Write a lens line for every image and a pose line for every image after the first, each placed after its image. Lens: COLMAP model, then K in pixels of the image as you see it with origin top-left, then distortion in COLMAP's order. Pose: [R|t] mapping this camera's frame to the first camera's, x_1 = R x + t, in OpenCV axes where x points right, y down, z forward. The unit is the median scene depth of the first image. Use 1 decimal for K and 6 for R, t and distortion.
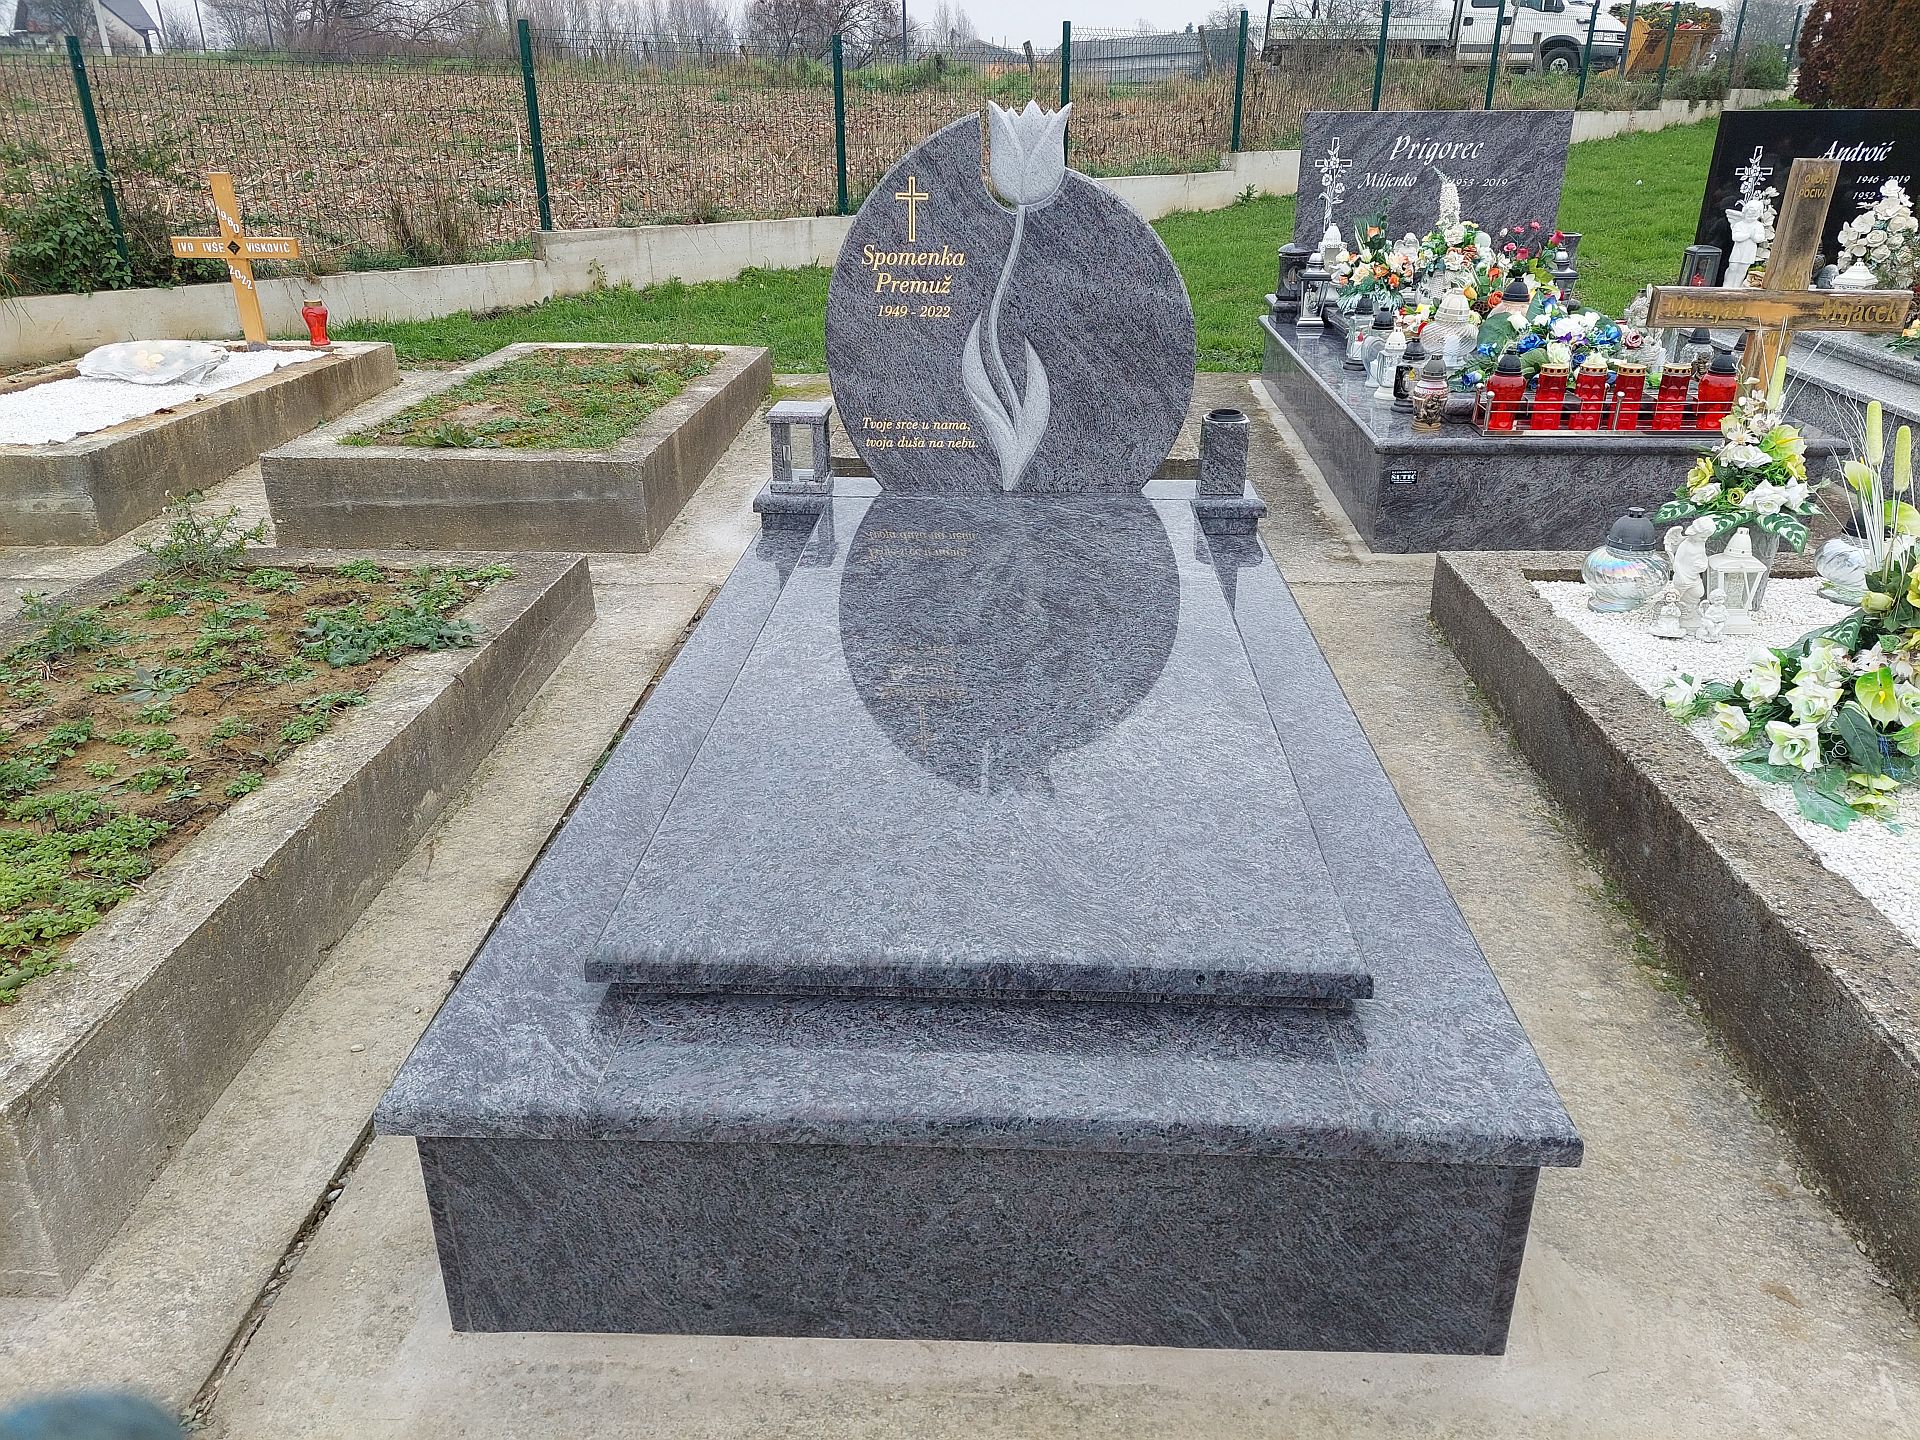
lens RADIAL K [[1404.4, 0, 973.2], [0, 1404.4, 723.4], [0, 0, 1]] dist [0.084465, -0.092386]
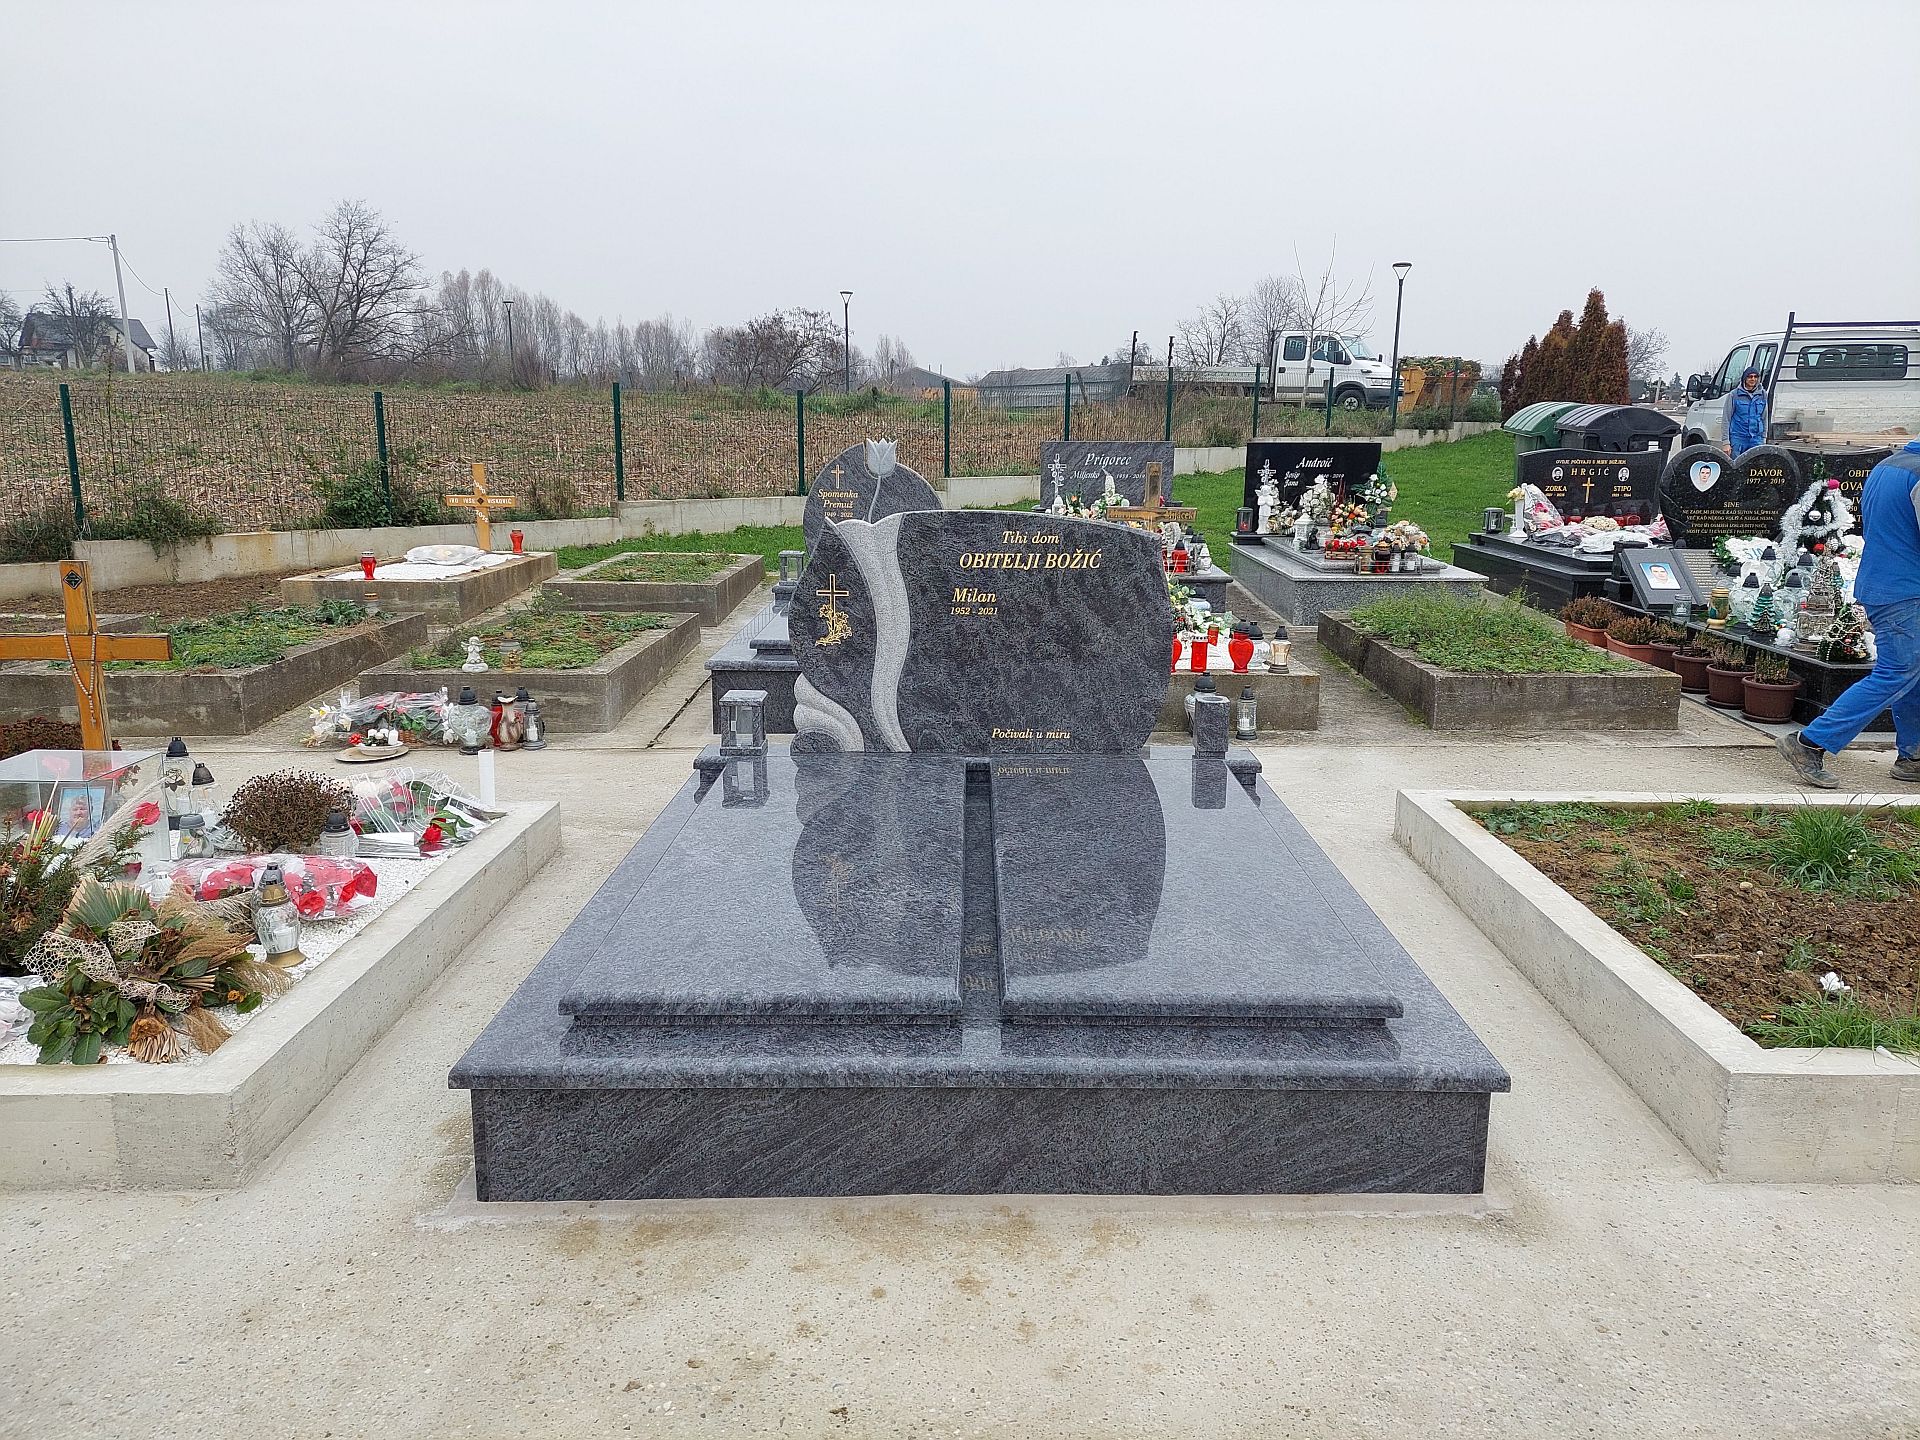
lens RADIAL K [[1404.4, 0, 963.4], [0, 1404.4, 709.3], [0, 0, 1]] dist [0.084465, -0.092386]
pose [[0.999347, 0.003539, 0.035947, 0.044390], [0.003974, 0.978375, -0.206799, 0.273737], [-0.035902, 0.206807, 0.977723, -0.670271]]
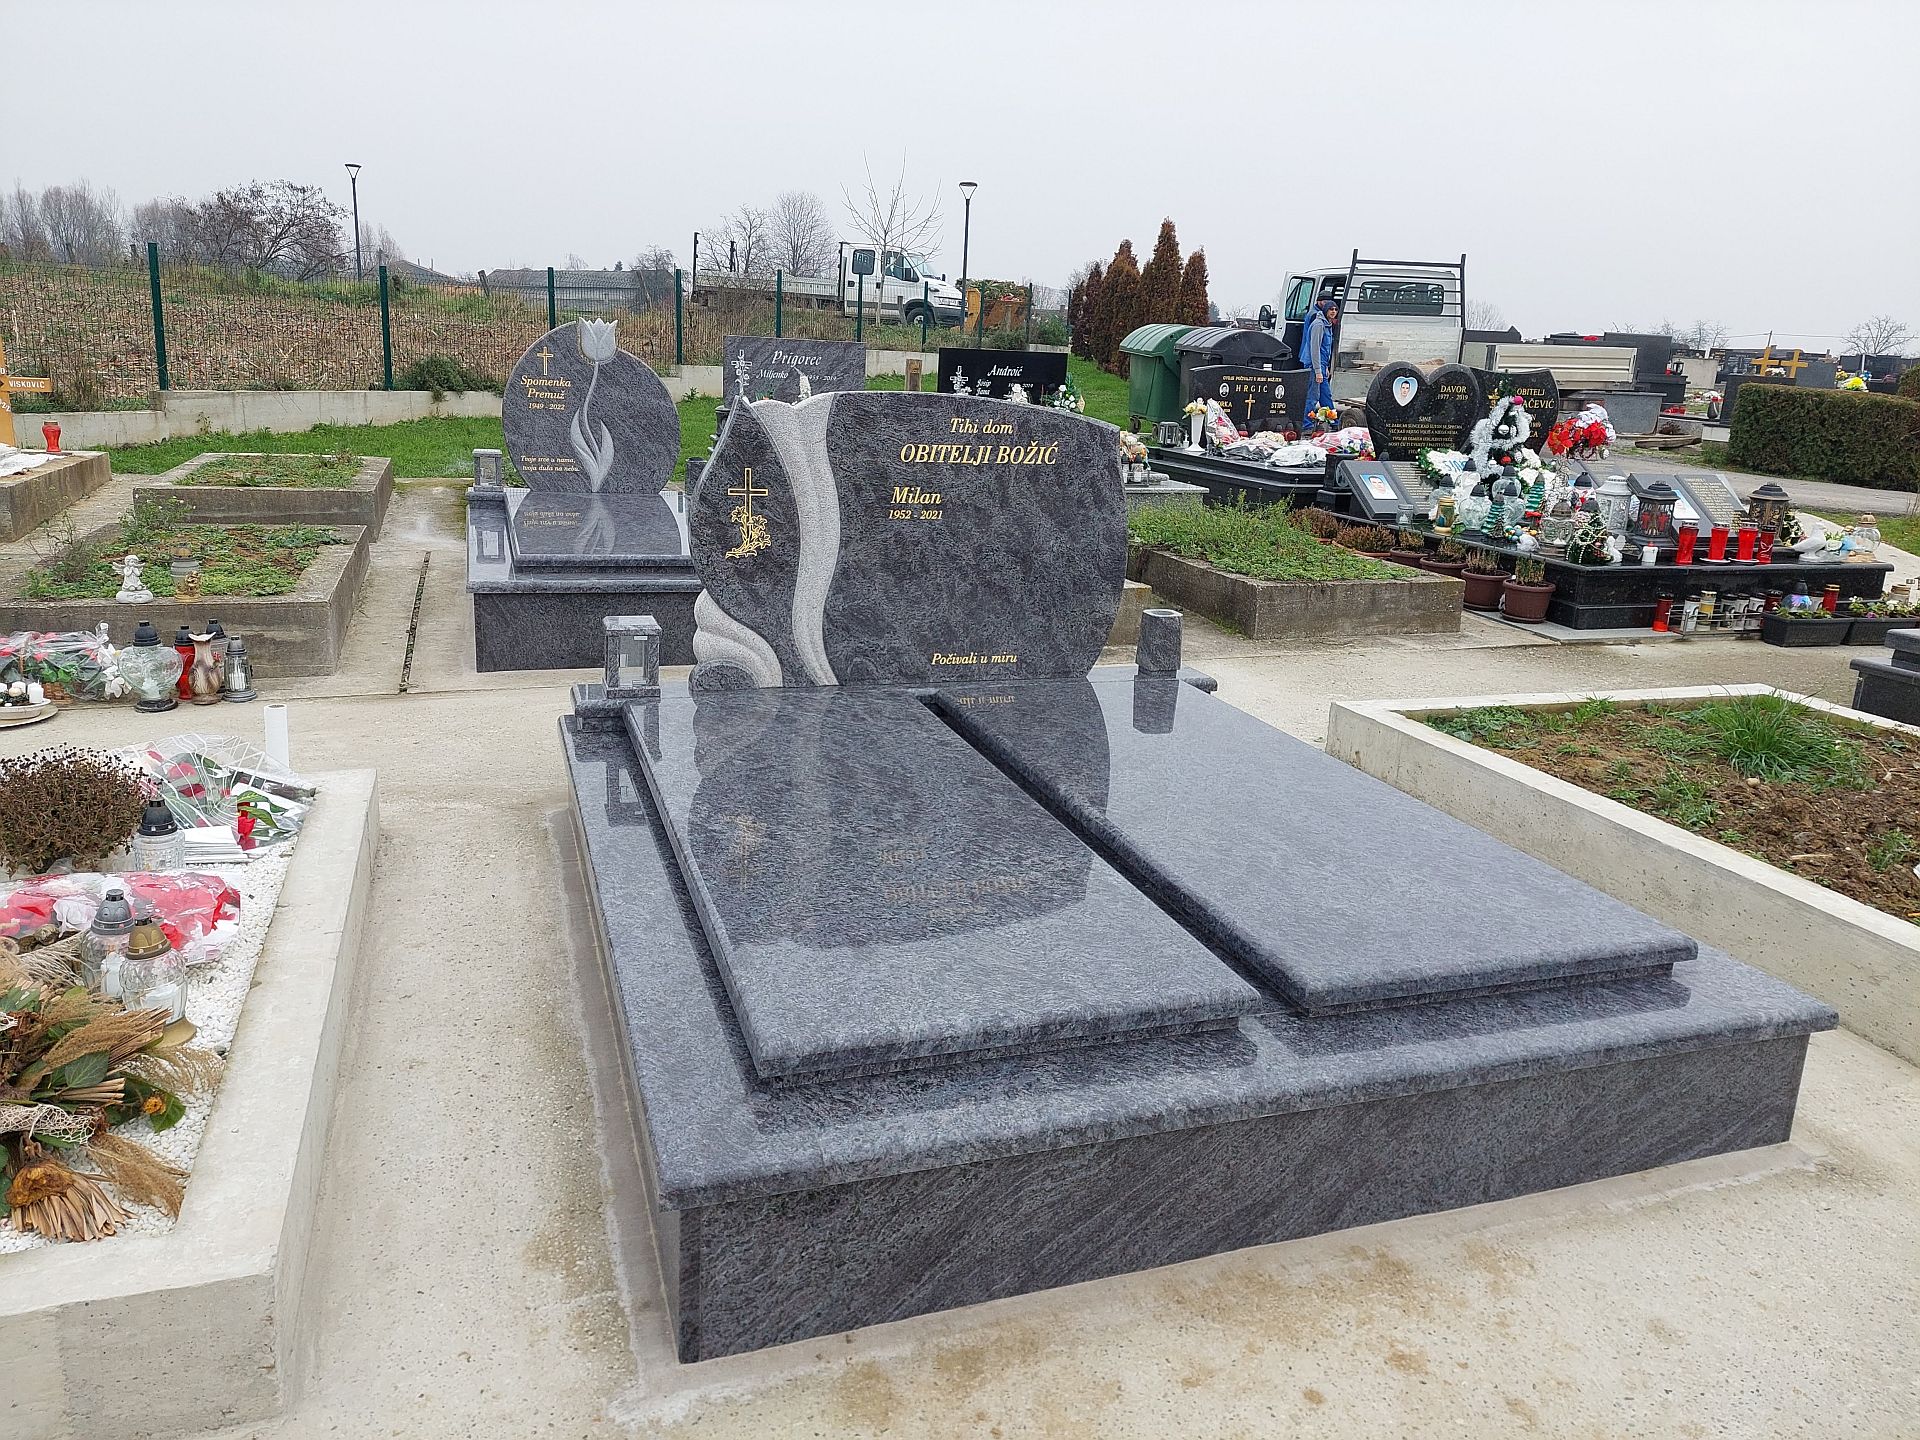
lens RADIAL K [[1404.4, 0, 965.8], [0, 1404.4, 714.7], [0, 0, 1]] dist [0.084465, -0.092386]
pose [[0.932099, -0.046356, 0.359224, -0.115102], [0.099530, 0.986377, -0.130972, 0.244484], [-0.348259, 0.157832, 0.924015, -0.540425]]
